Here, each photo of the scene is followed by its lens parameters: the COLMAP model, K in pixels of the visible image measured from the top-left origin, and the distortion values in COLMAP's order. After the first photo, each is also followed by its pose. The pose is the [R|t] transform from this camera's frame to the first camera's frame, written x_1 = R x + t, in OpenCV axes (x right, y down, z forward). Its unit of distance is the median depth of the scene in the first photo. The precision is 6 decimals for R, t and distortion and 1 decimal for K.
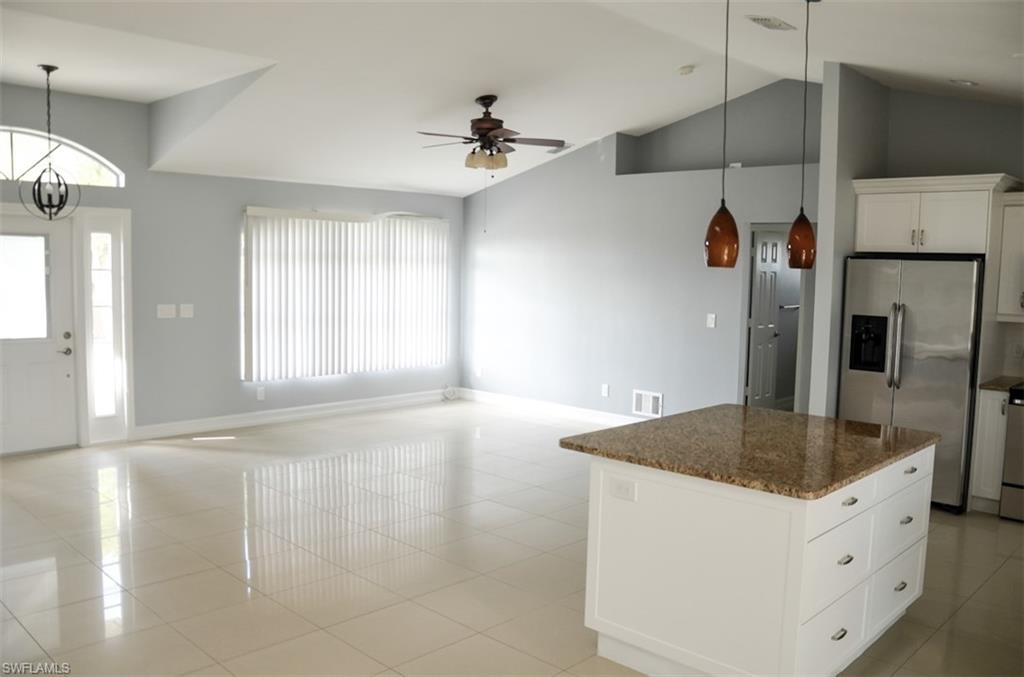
lens RADIAL K [[799.4, 0, 518.4], [0, 799.4, 339.9], [0, 0, 1]] dist [-0.140639, 0.097306]
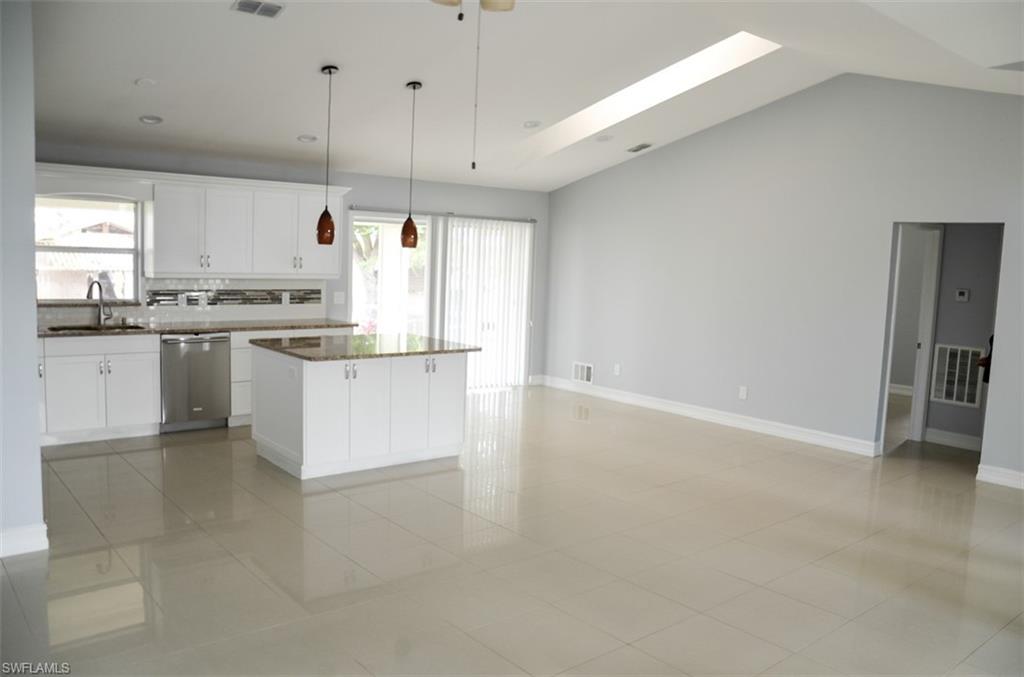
lens RADIAL K [[799.4, 0, 507.4], [0, 799.4, 342.3], [0, 0, 1]] dist [-0.140639, 0.097306]
pose [[-0.992785, -0.059174, 0.104294, -0.095427], [-0.037278, 0.978966, 0.200590, -0.113055], [-0.113970, 0.195255, -0.974108, 1.250046]]
